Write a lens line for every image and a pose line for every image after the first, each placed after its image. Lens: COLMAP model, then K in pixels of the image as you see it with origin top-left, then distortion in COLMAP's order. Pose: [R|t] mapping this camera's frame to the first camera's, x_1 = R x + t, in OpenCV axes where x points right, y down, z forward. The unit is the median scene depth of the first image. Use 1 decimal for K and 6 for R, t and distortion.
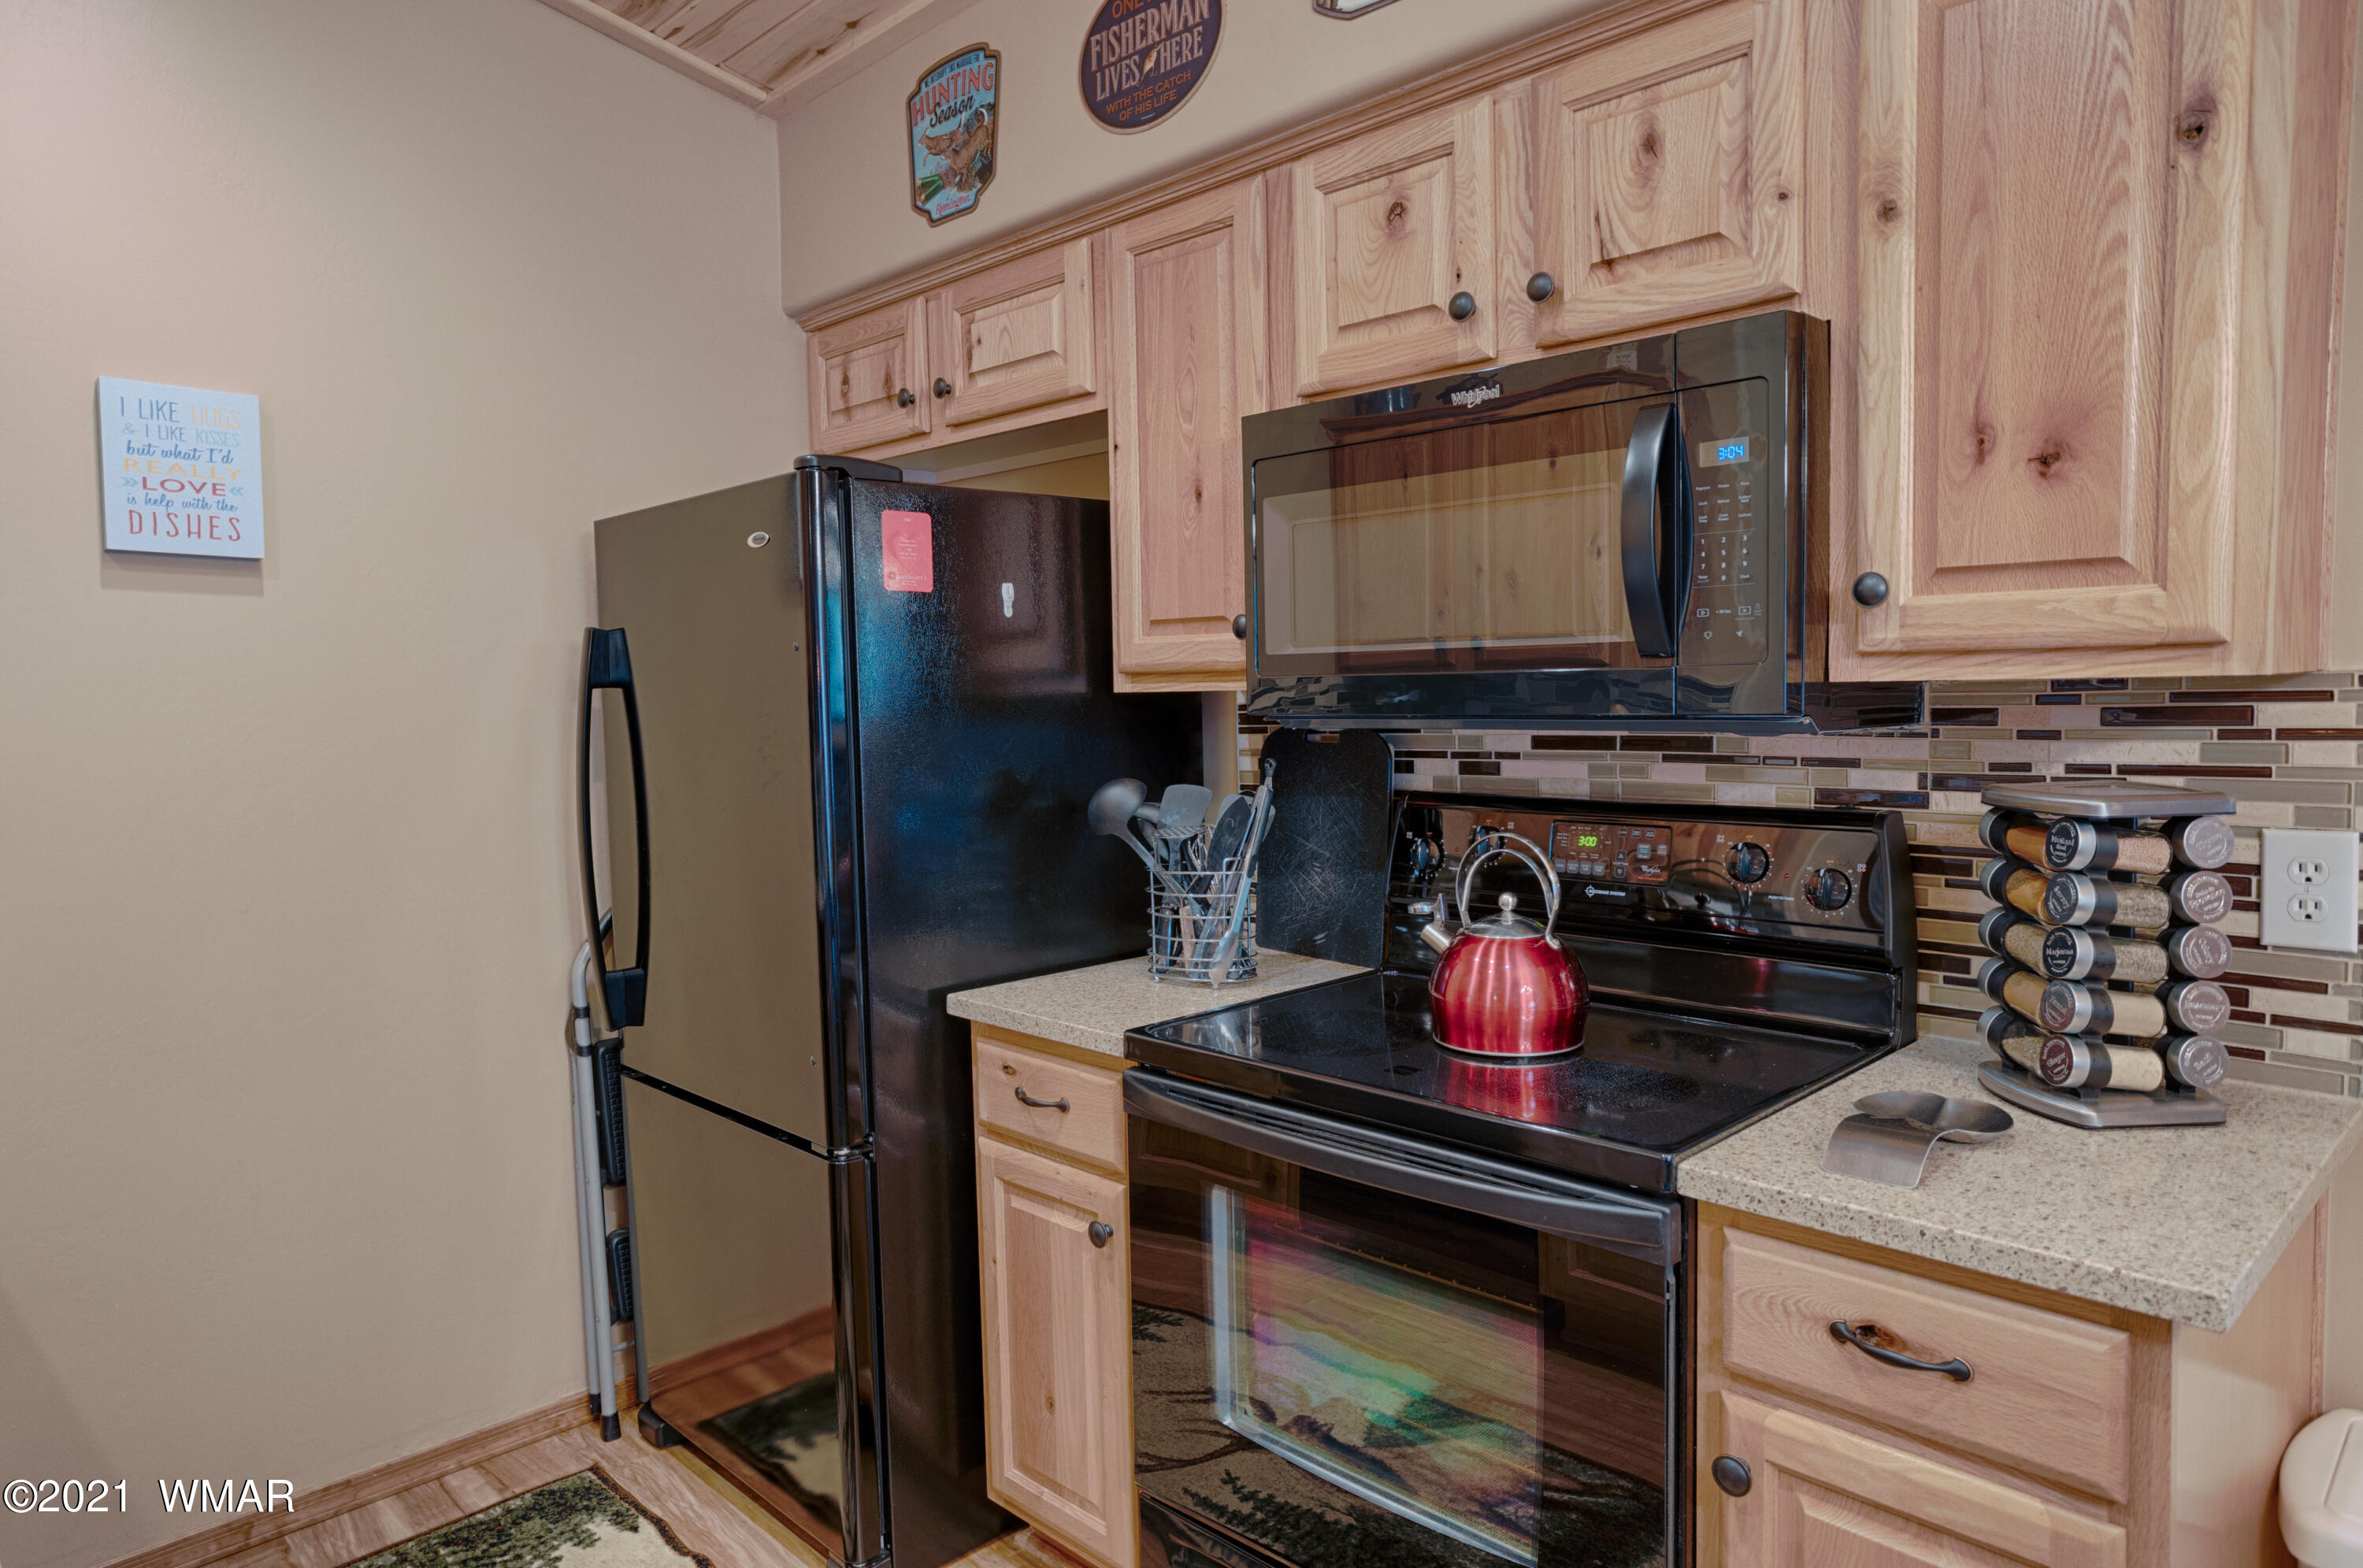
lens RADIAL K [[1455.6, 0, 1174.4], [0, 1455.6, 790.6], [0, 0, 1]] dist [0.001096, 0.001604]
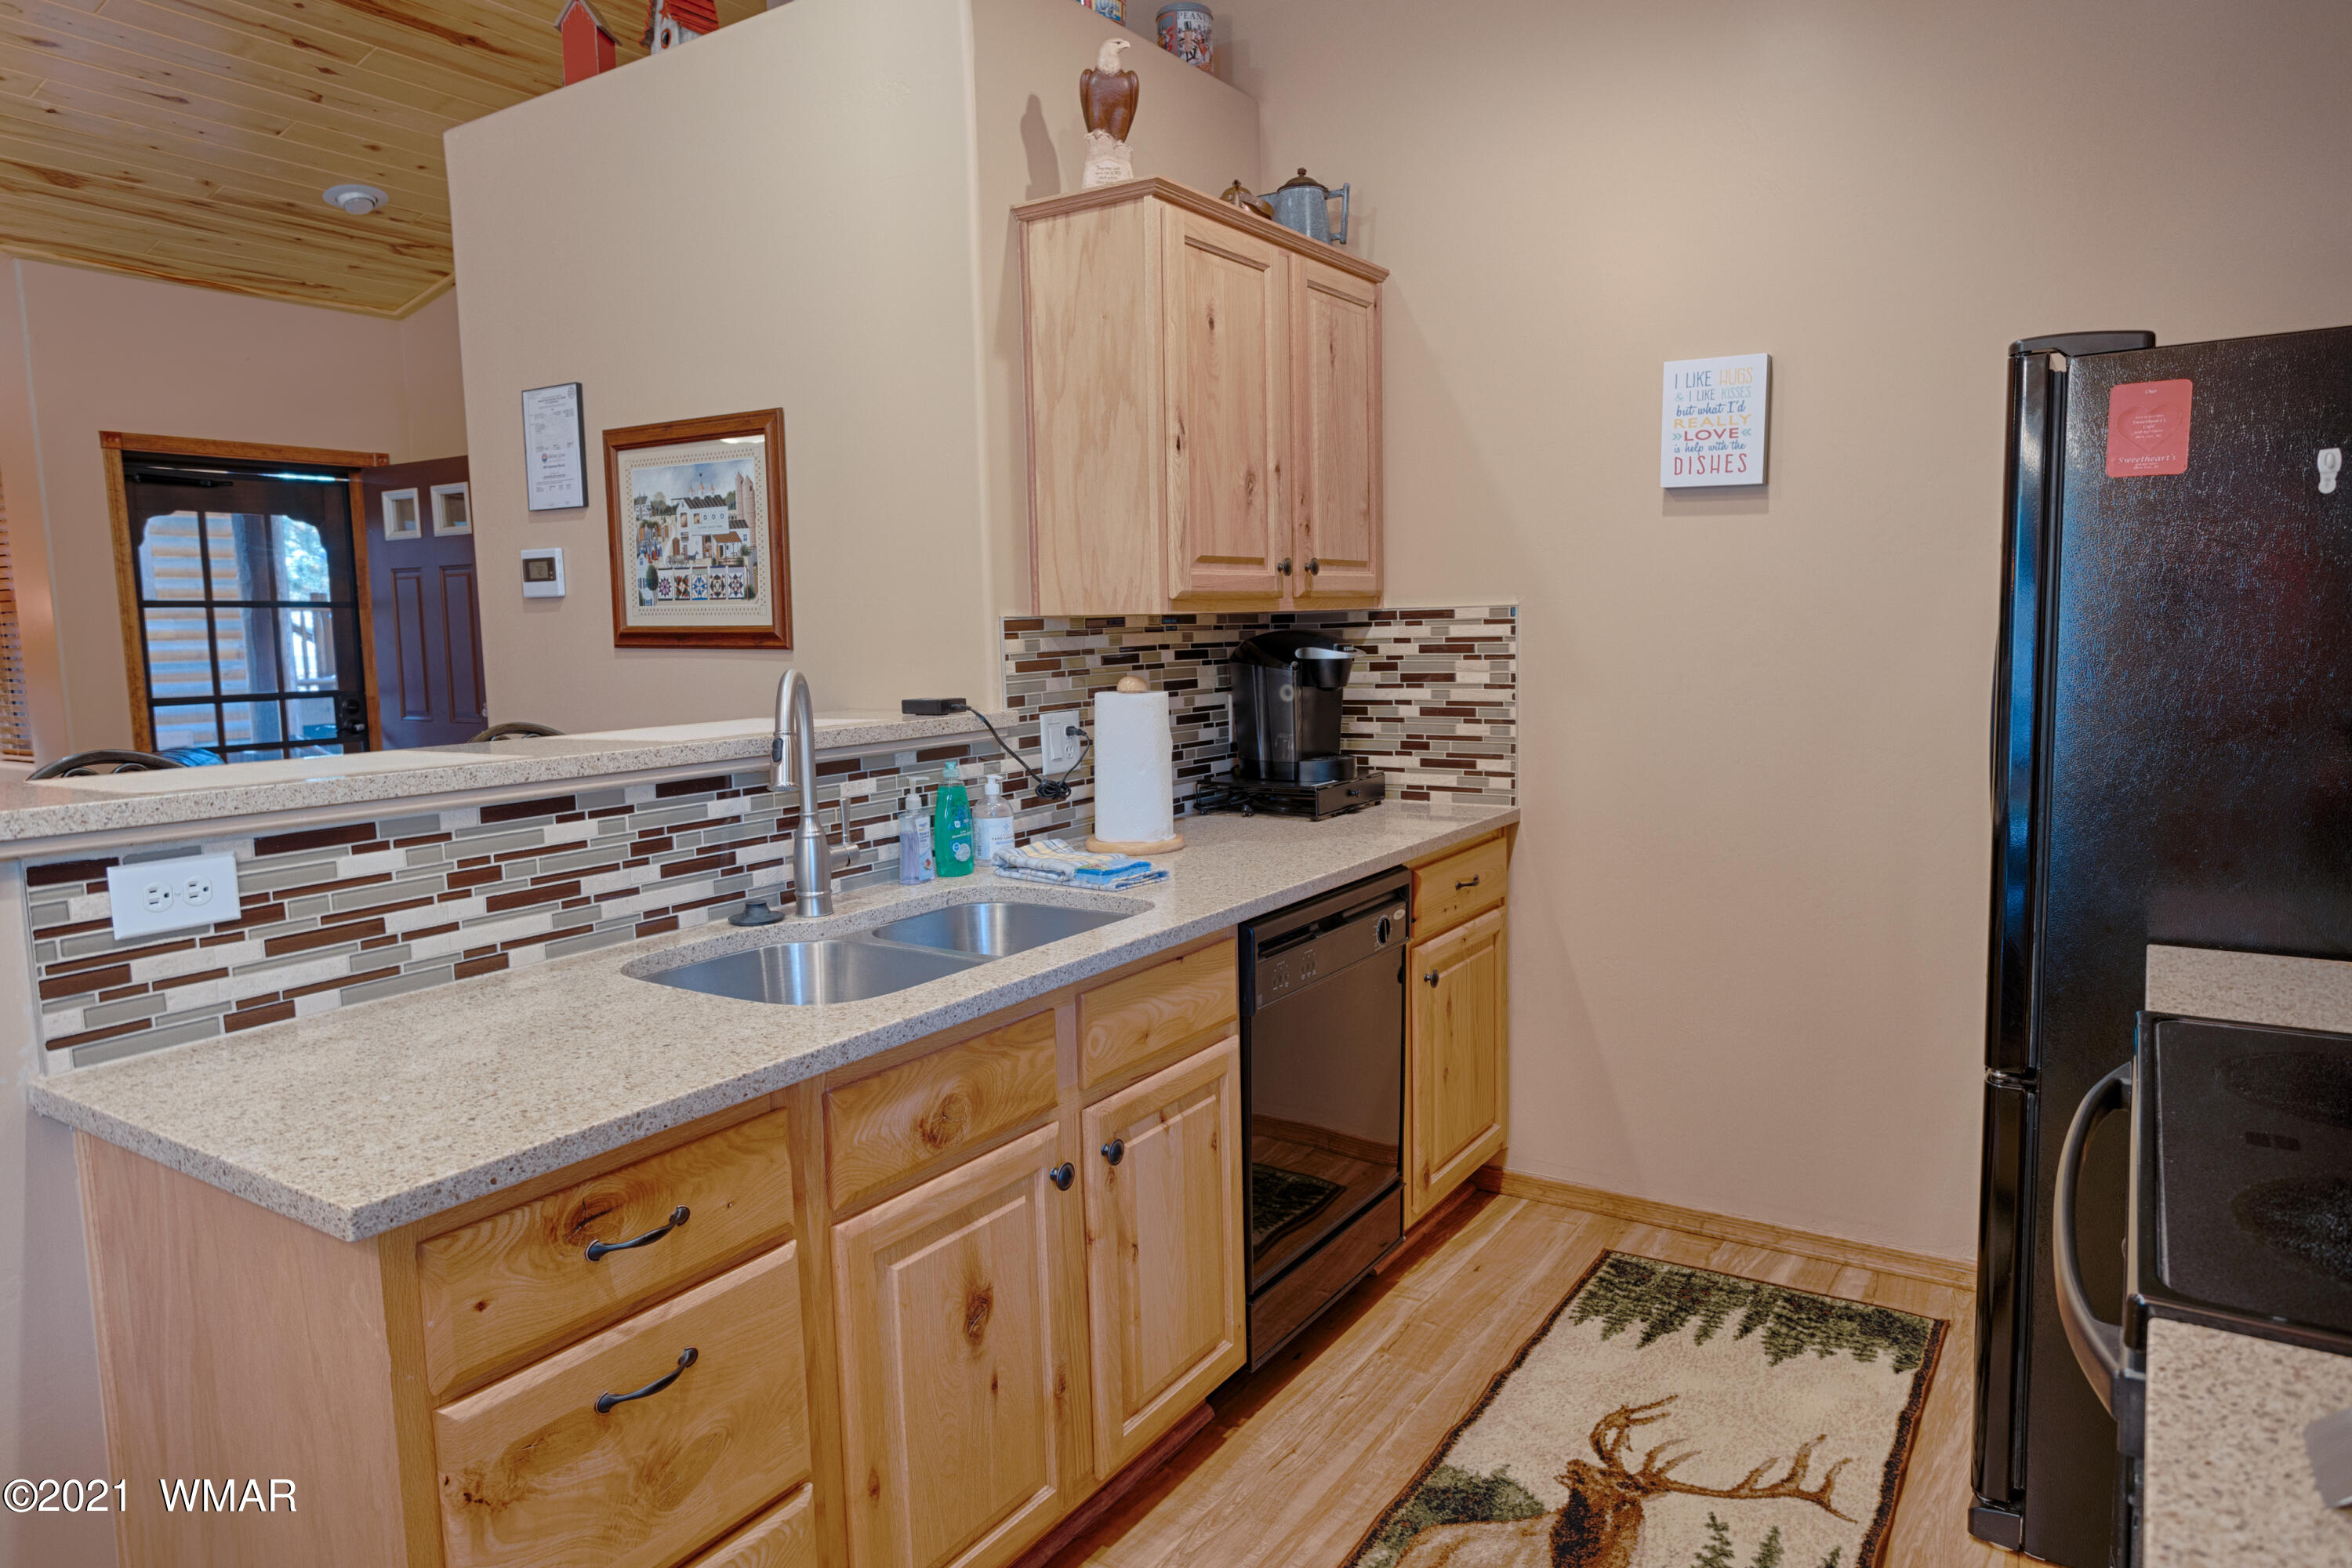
lens RADIAL K [[1448.9, 0, 1168.0], [0, 1448.9, 775.7], [0, 0, 1]] dist [0.001096, 0.001604]
pose [[0.212404, 0.124463, -0.969223, 0.528592], [-0.049039, 0.991963, 0.116636, -0.030788], [0.975951, 0.022756, 0.216801, 0.240762]]
